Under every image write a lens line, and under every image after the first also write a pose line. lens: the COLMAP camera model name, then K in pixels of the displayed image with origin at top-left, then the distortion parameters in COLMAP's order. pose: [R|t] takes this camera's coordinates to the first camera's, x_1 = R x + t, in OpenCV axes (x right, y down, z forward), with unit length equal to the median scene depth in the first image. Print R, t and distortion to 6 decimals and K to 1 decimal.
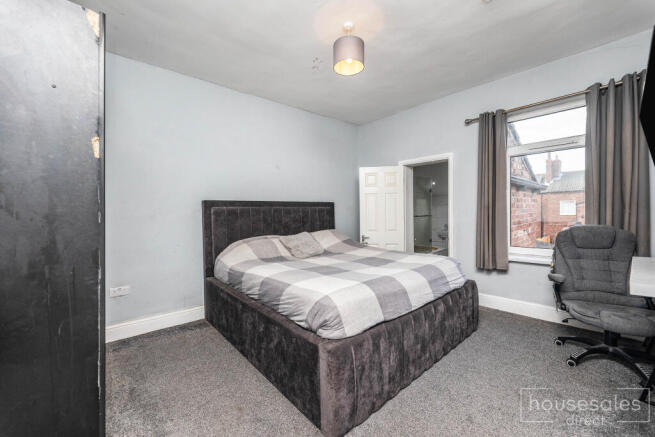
lens RADIAL K [[277.1, 0, 323.7], [0, 277.1, 220.9], [0, 0, 1]] dist [0.000325, -0.000055]
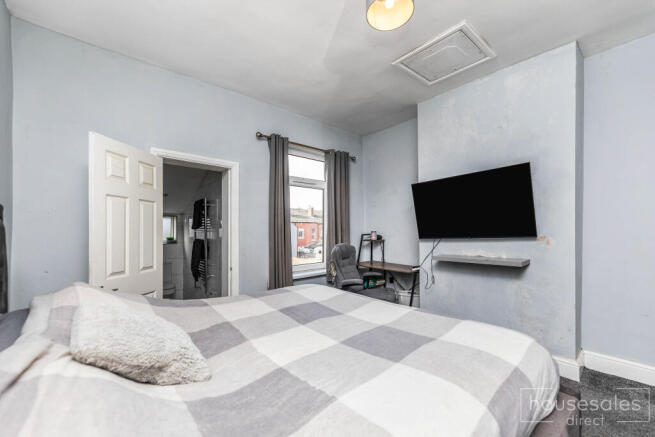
lens RADIAL K [[267.1, 0, 328.4], [0, 267.1, 235.4], [0, 0, 1]] dist [0.000012, -0.000022]
pose [[0.003713, 0.002815, 0.999989, -0.396213], [0.026214, 0.999652, -0.002911, -0.021380], [-0.999649, 0.026225, 0.003638, 0.854466]]
